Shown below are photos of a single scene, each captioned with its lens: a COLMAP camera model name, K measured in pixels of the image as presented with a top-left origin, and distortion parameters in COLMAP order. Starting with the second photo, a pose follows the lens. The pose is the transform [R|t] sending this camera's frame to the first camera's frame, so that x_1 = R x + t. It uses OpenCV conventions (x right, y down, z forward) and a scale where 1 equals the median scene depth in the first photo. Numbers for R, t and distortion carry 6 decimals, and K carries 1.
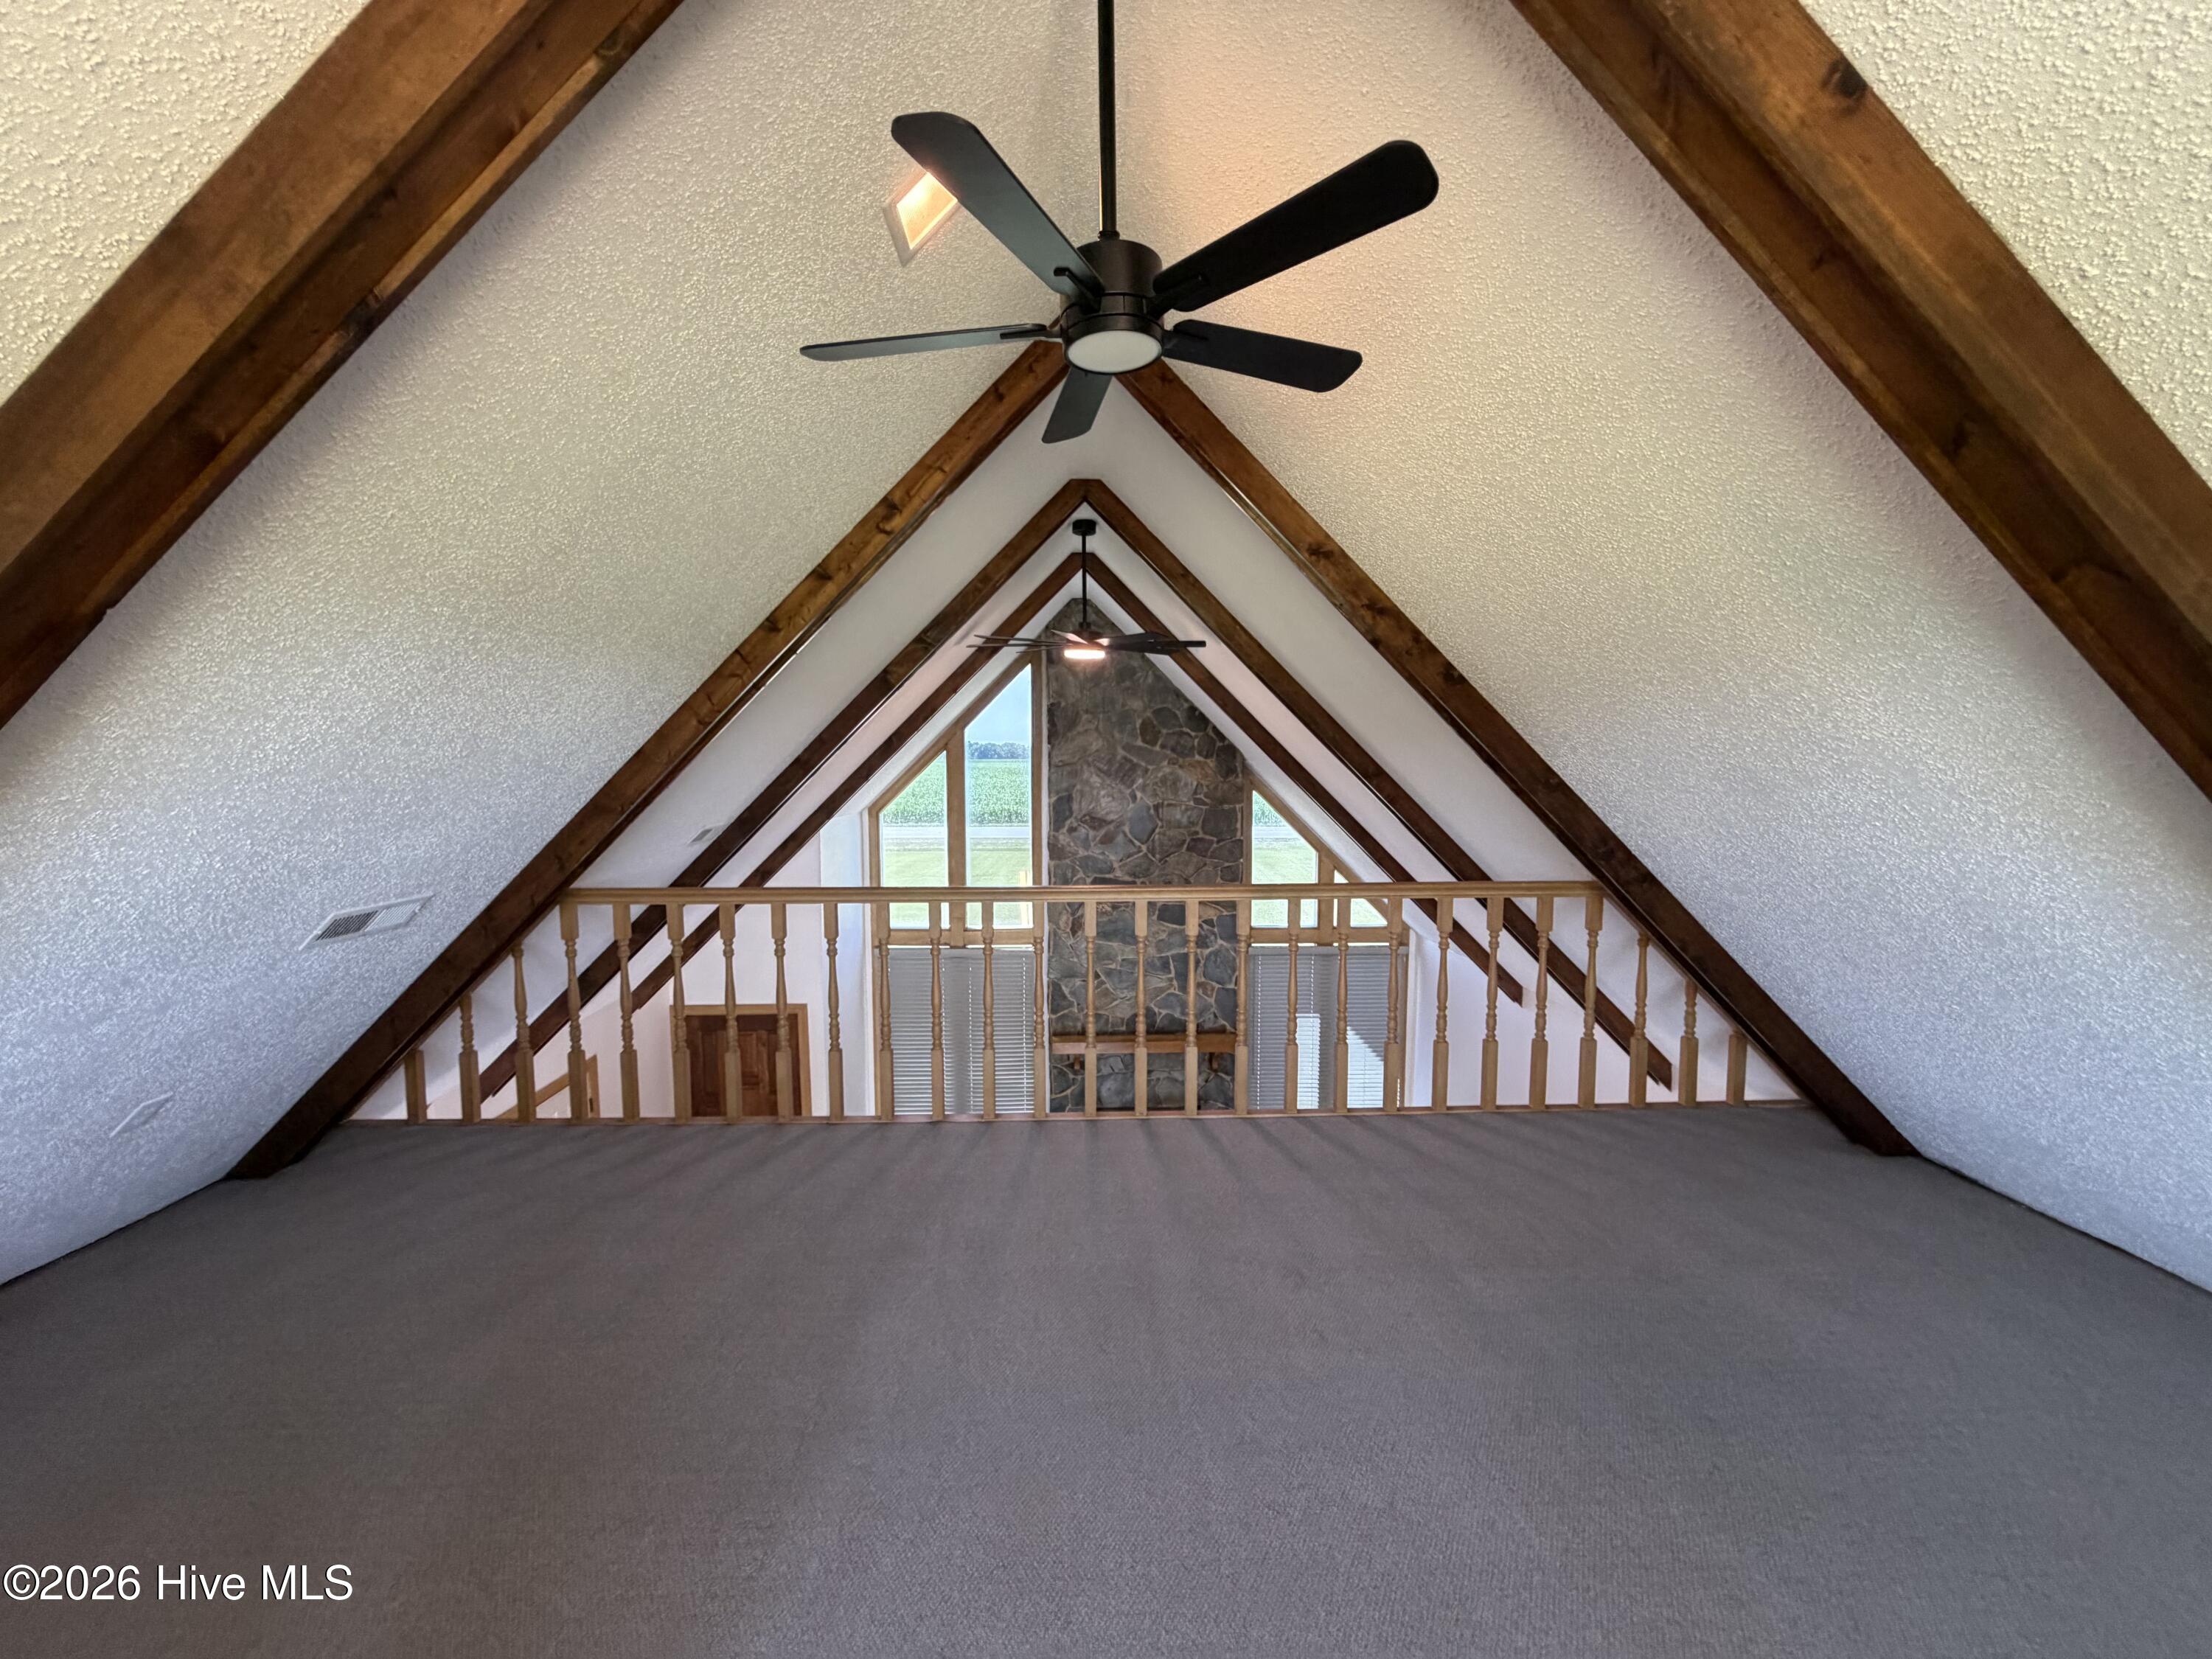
lens RADIAL K [[885.4, 0, 1097.3], [0, 885.4, 822.6], [0, 0, 1]] dist [0.001363, -0.000673]
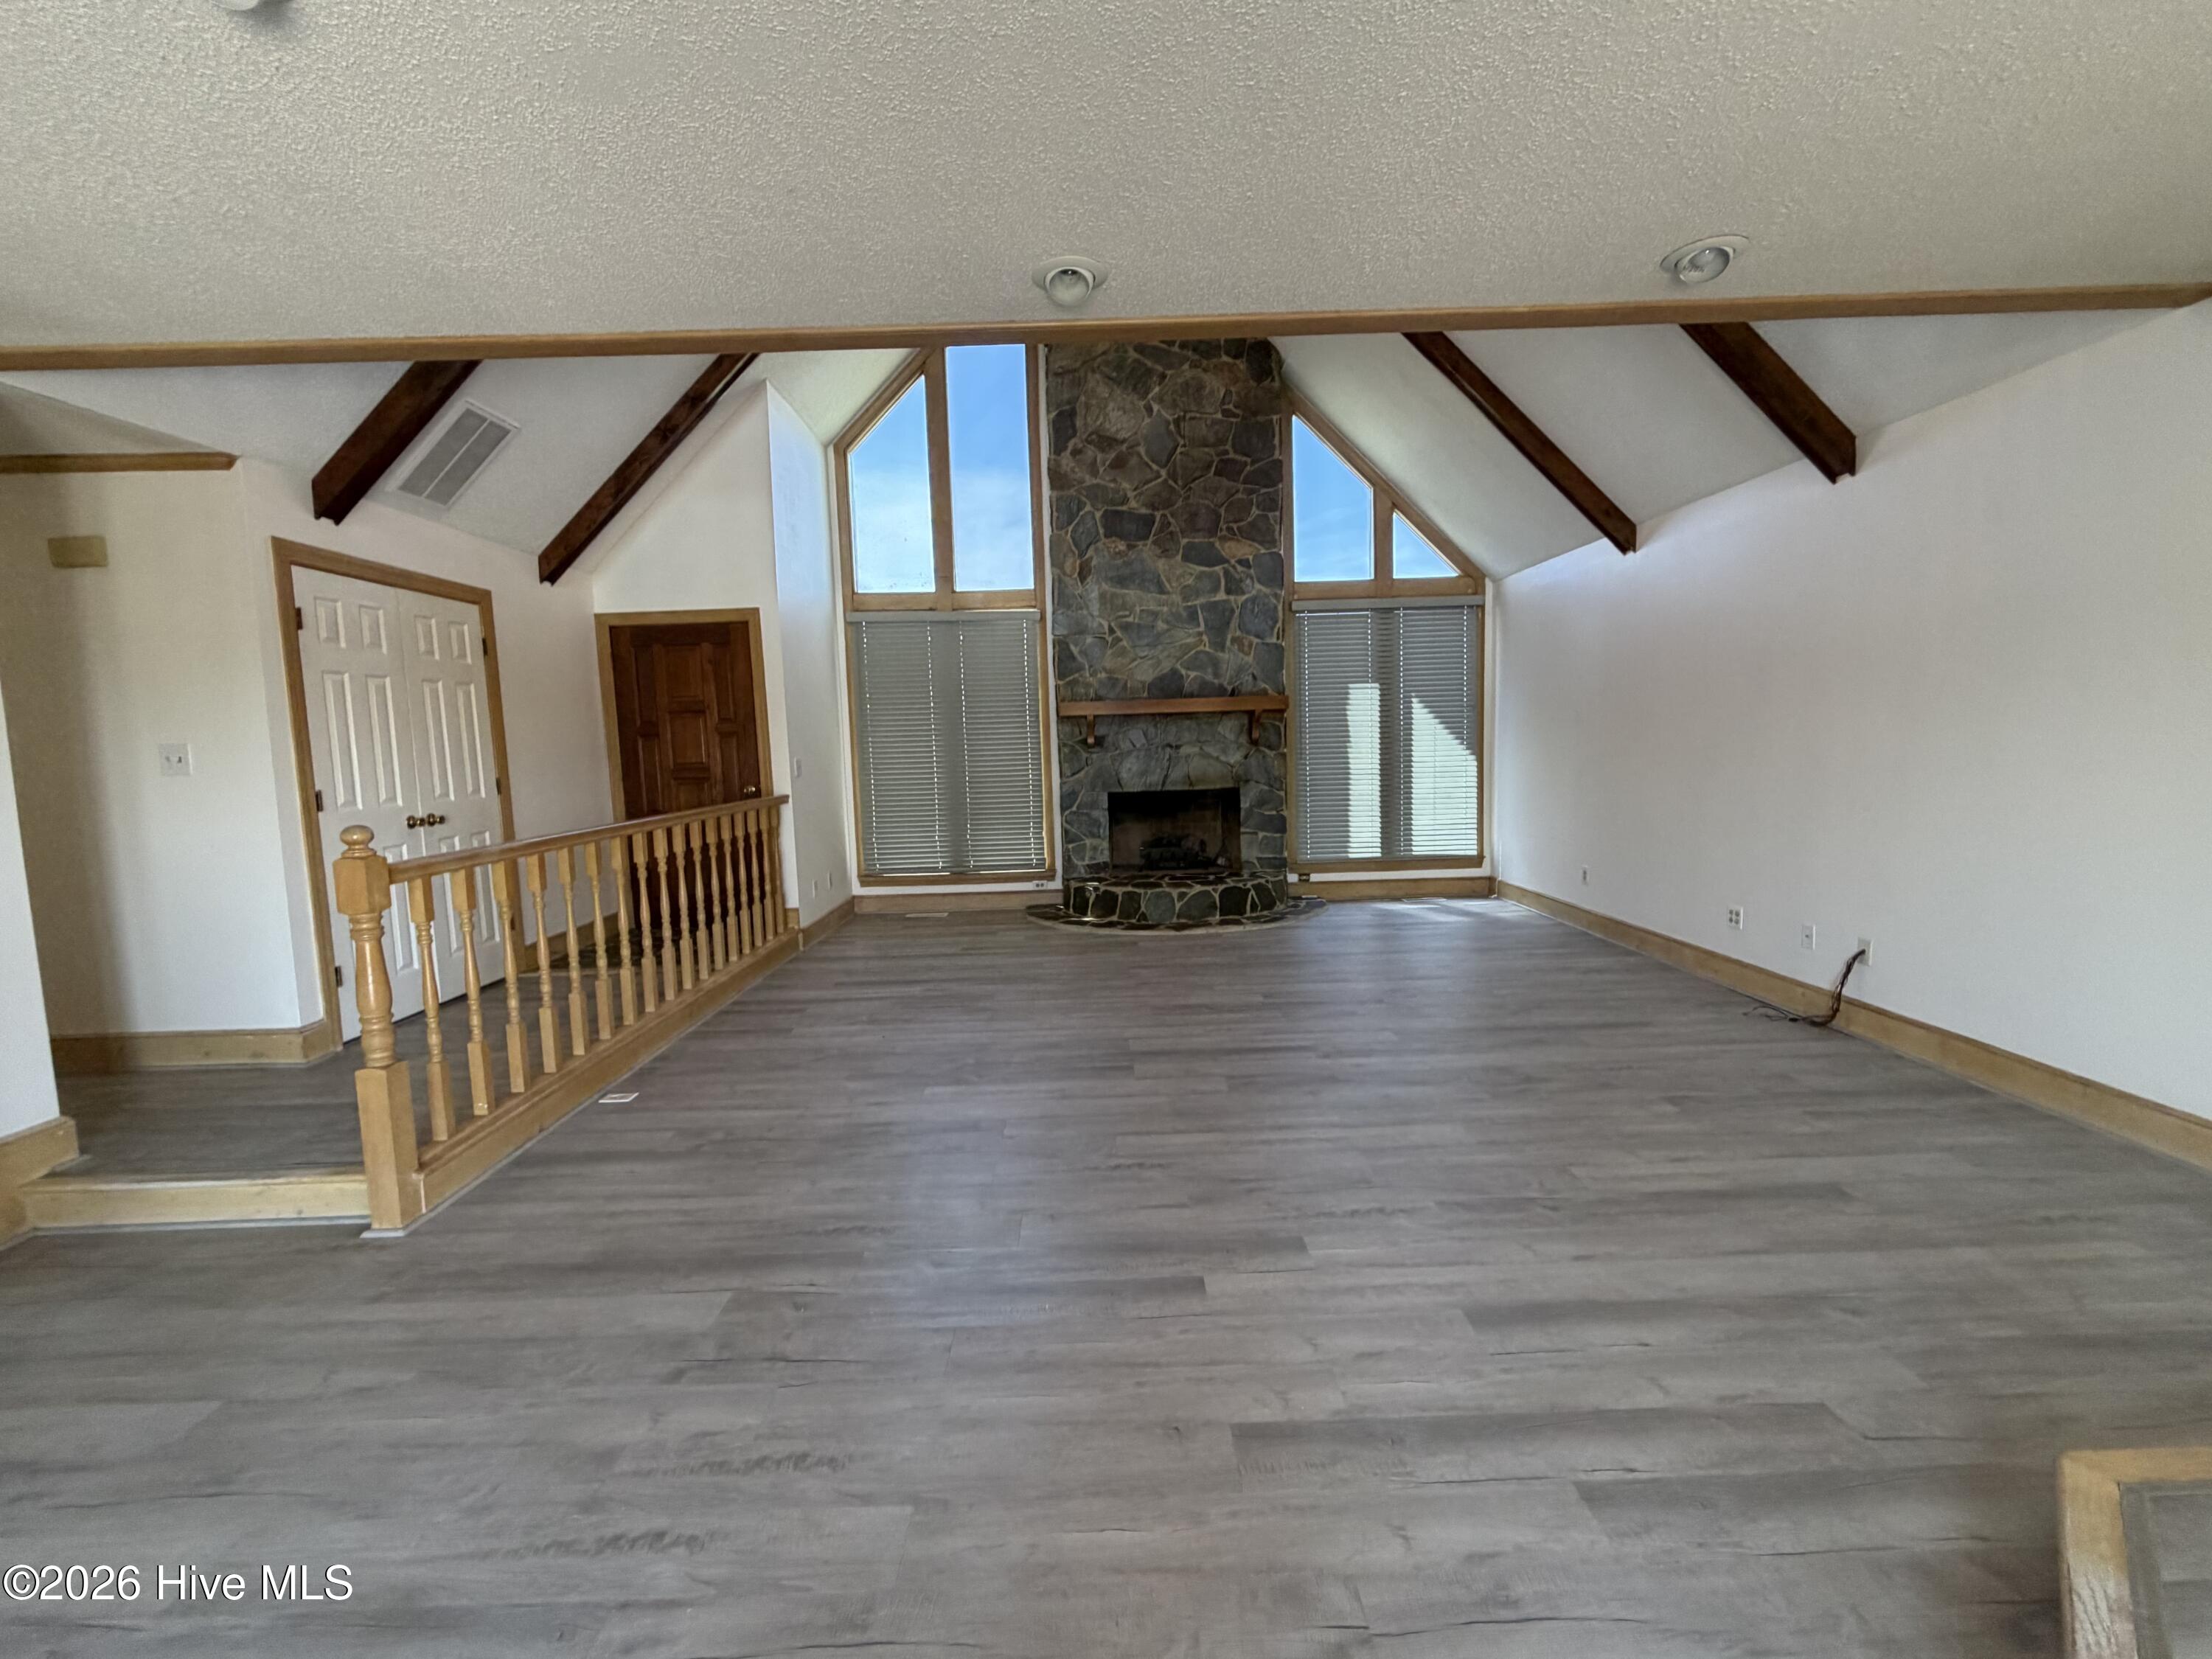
lens RADIAL K [[959.7, 0, 1106.0], [0, 959.7, 834.4], [0, 0, 1]] dist [0.002214, -0.000377]
pose [[0.999499, -0.028886, -0.012945, 0.000582], [0.029023, 0.999523, 0.010564, 0.357762], [0.012634, -0.010935, 0.999860, 0.092332]]
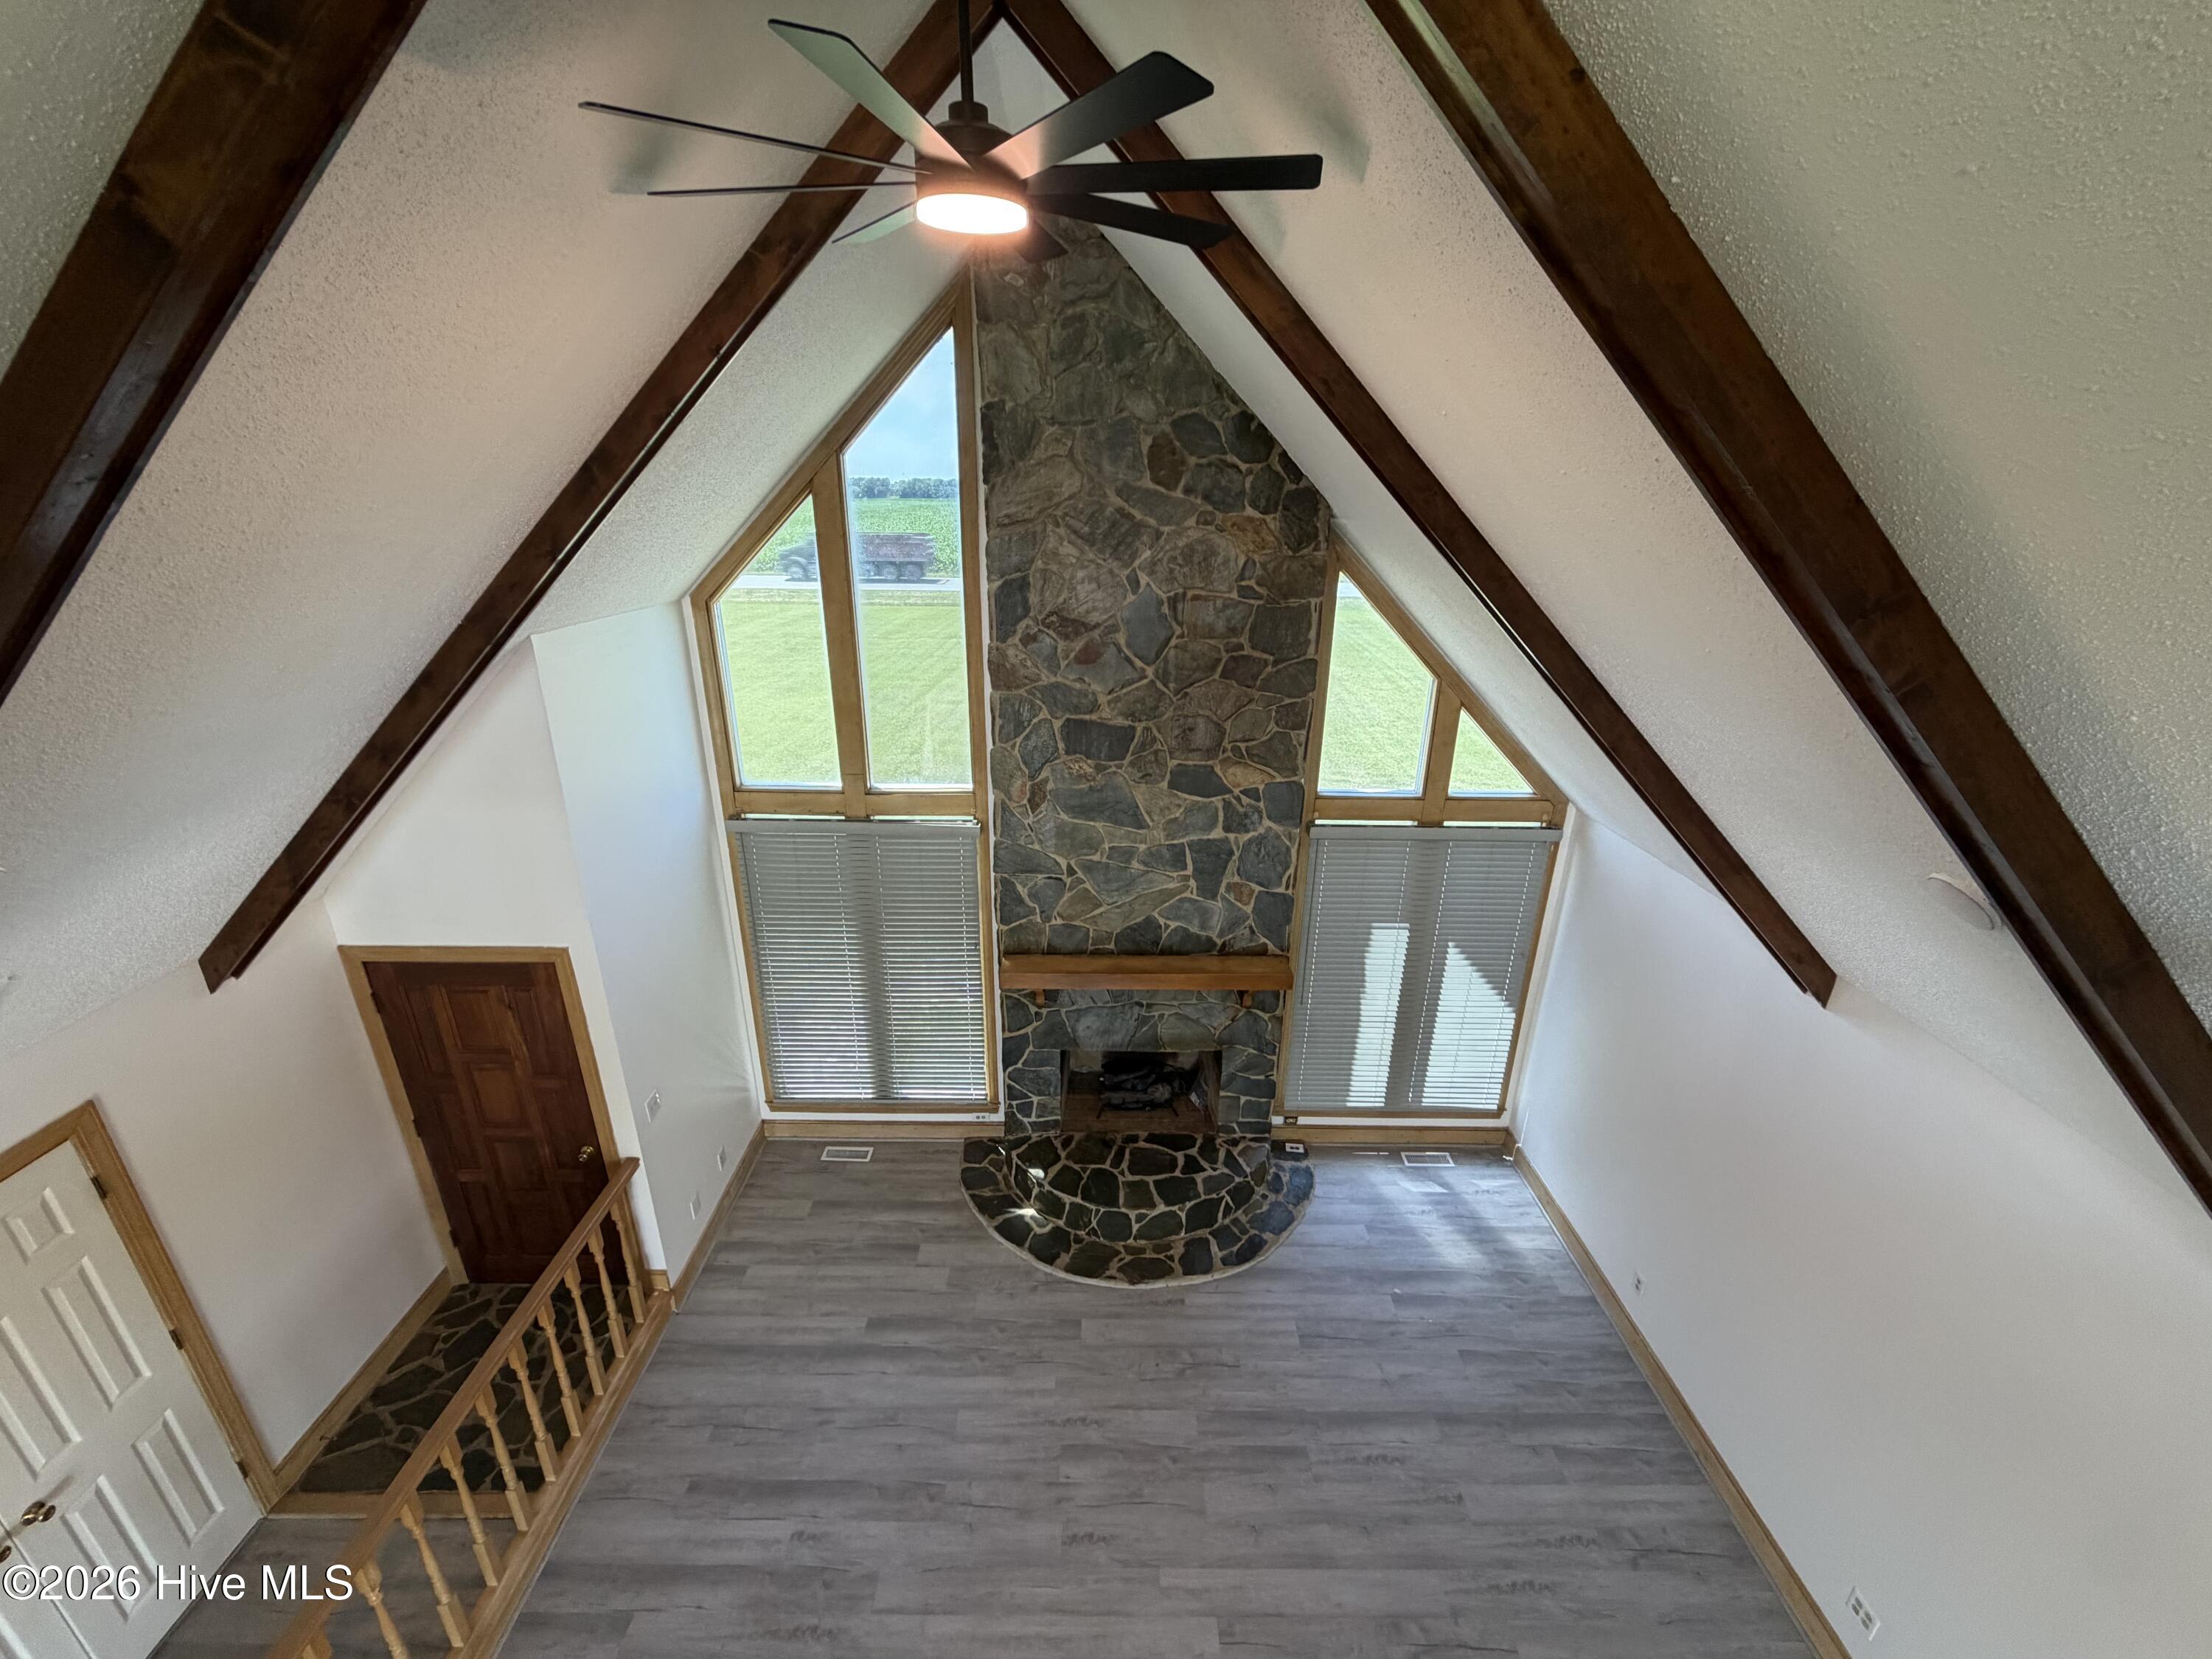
lens RADIAL K [[885.4, 0, 1100.8], [0, 885.4, 827.6], [0, 0, 1]] dist [0.001363, -0.000673]
pose [[0.999704, 0.018036, -0.016337, 0.031344], [-0.012753, 0.960059, 0.279505, -0.036503], [0.020726, -0.279214, 0.960005, 0.398506]]
